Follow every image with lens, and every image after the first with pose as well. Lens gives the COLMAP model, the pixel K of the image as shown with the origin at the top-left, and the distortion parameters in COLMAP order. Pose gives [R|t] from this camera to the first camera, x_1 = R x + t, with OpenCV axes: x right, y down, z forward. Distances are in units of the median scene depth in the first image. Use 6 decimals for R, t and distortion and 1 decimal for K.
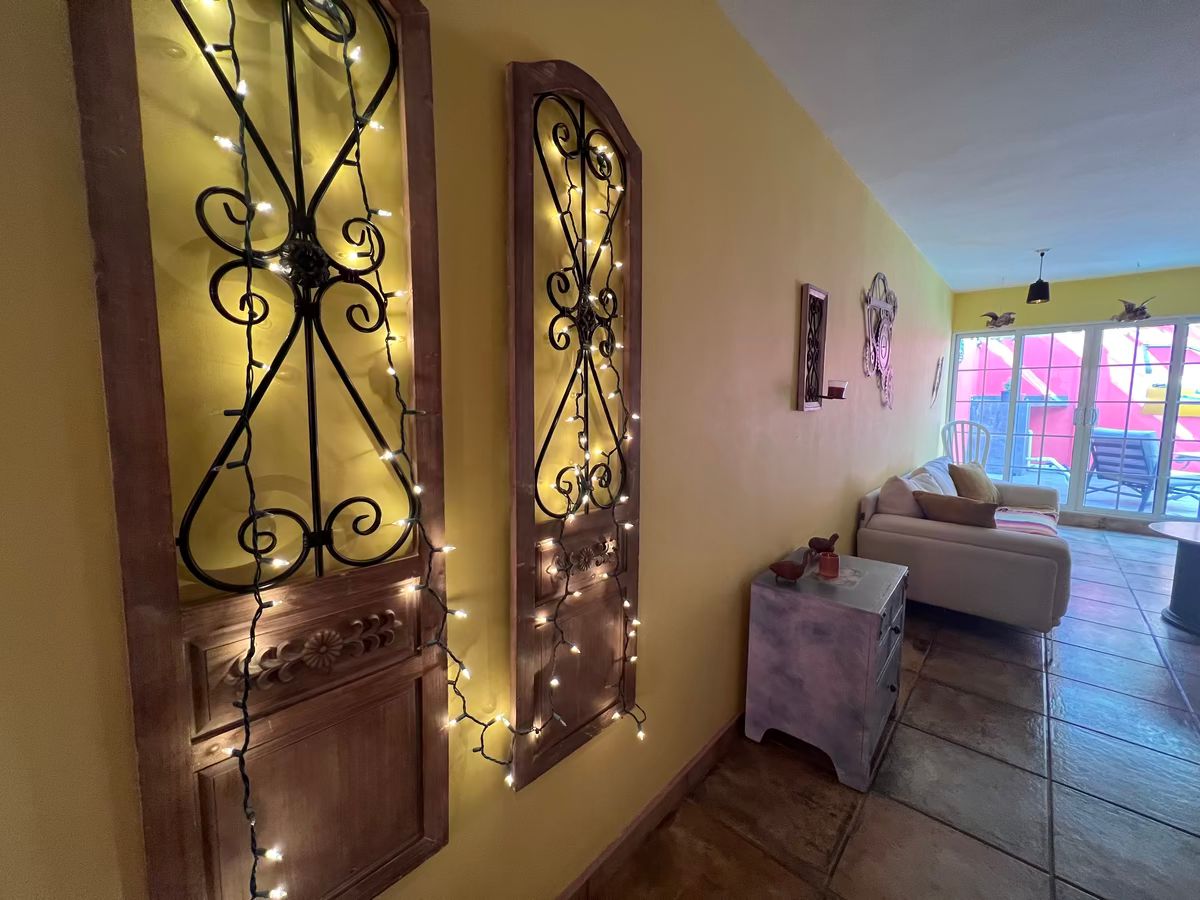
lens RADIAL K [[482.3, 0, 600.8], [0, 482.3, 449.7], [0, 0, 1]] dist [0.001209, 0.001467]
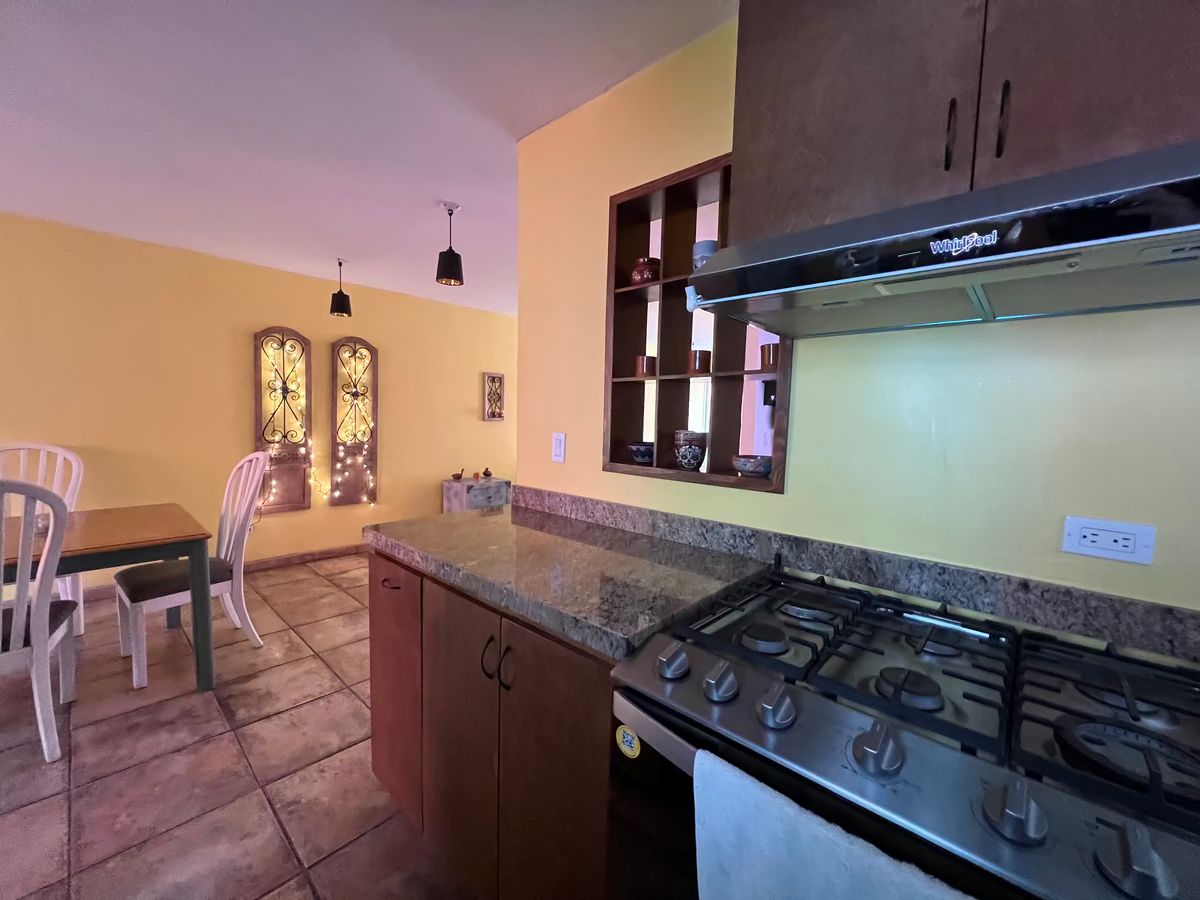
lens RADIAL K [[482.3, 0, 597.4], [0, 482.3, 451.8], [0, 0, 1]] dist [0.001209, 0.001467]
pose [[0.999462, 0.032456, -0.004634, 2.160047], [-0.032575, 0.999067, -0.028347, 0.279200], [0.003710, 0.028483, 0.999587, -3.218345]]
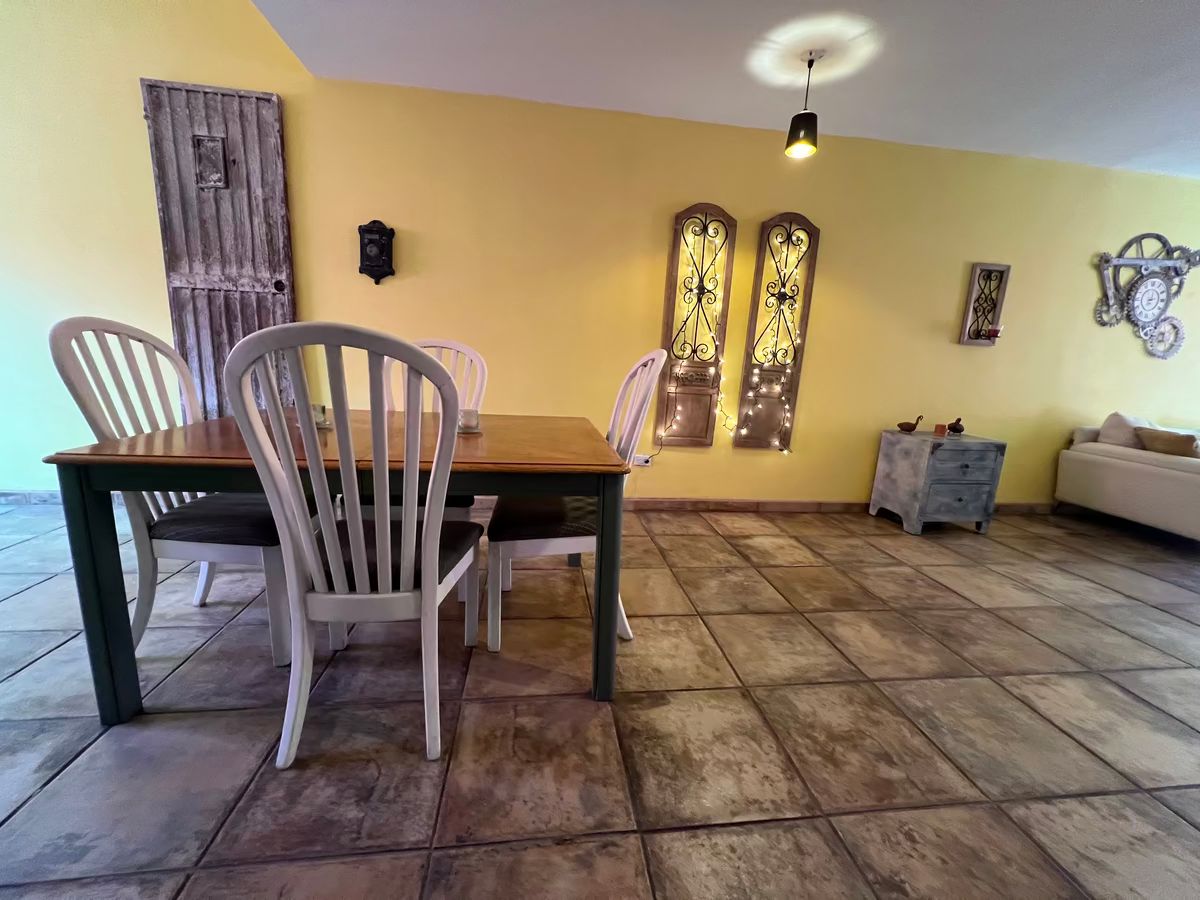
lens RADIAL K [[482.3, 0, 600.2], [0, 482.3, 447.9], [0, 0, 1]] dist [0.001209, 0.001467]
pose [[0.765352, 0.162588, -0.622738, 1.157784], [-0.118156, 0.986616, 0.112376, 0.460405], [0.632674, -0.012427, 0.774319, -2.088831]]
